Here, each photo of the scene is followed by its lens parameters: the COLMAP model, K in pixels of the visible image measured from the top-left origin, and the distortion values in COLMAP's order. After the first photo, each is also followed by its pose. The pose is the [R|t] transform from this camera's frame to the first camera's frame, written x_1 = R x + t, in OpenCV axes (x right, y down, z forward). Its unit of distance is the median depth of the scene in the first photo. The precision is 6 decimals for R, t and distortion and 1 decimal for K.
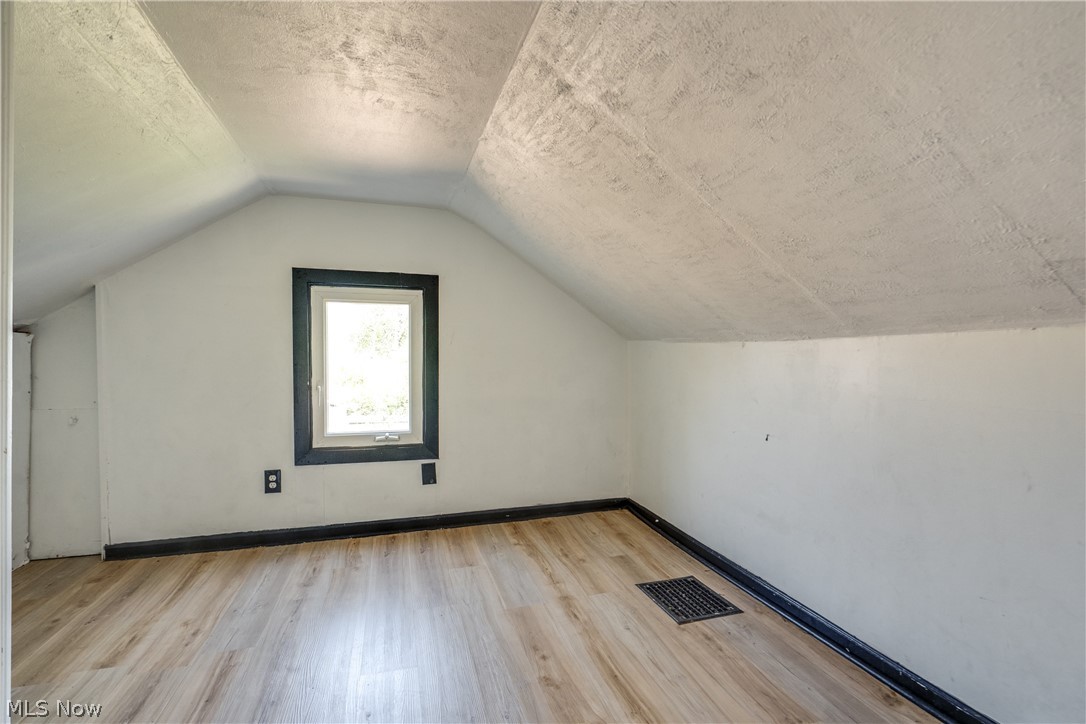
lens RADIAL K [[498.1, 0, 536.8], [0, 498.1, 357.6], [0, 0, 1]] dist [-0.008931, 0.002582]
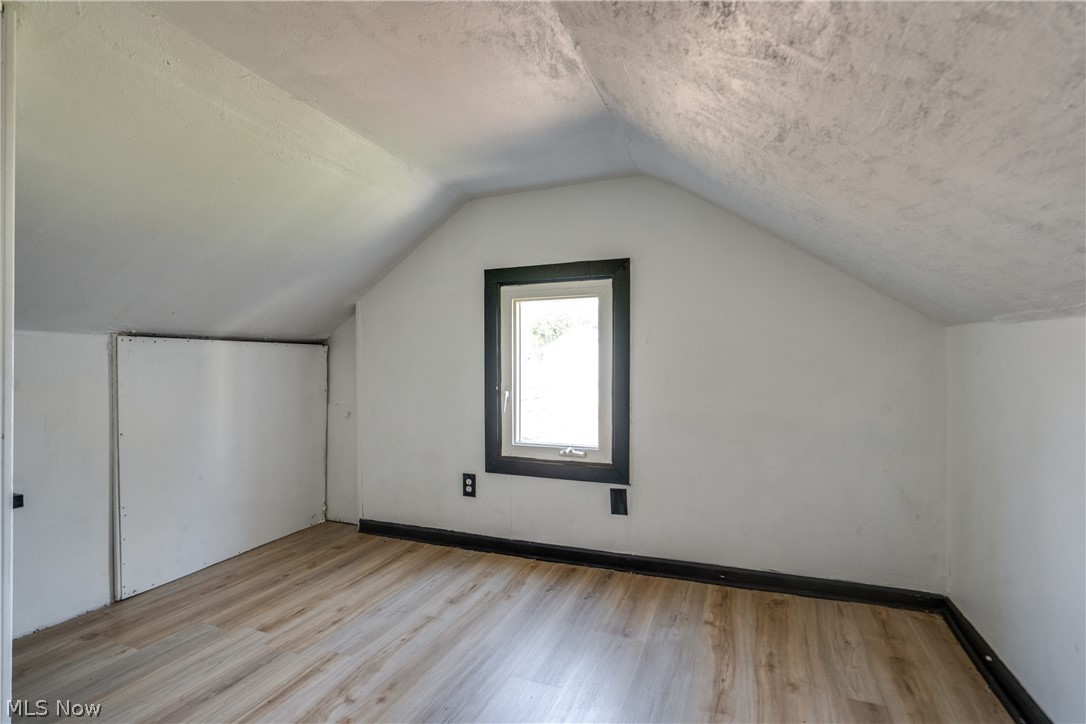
lens RADIAL K [[498.1, 0, 547.1], [0, 498.1, 369.4], [0, 0, 1]] dist [-0.008931, 0.002582]
pose [[0.780416, -0.003000, -0.625254, 0.222385], [0.008729, 0.999943, 0.006098, 0.010744], [0.625200, -0.010217, 0.780397, 0.316786]]
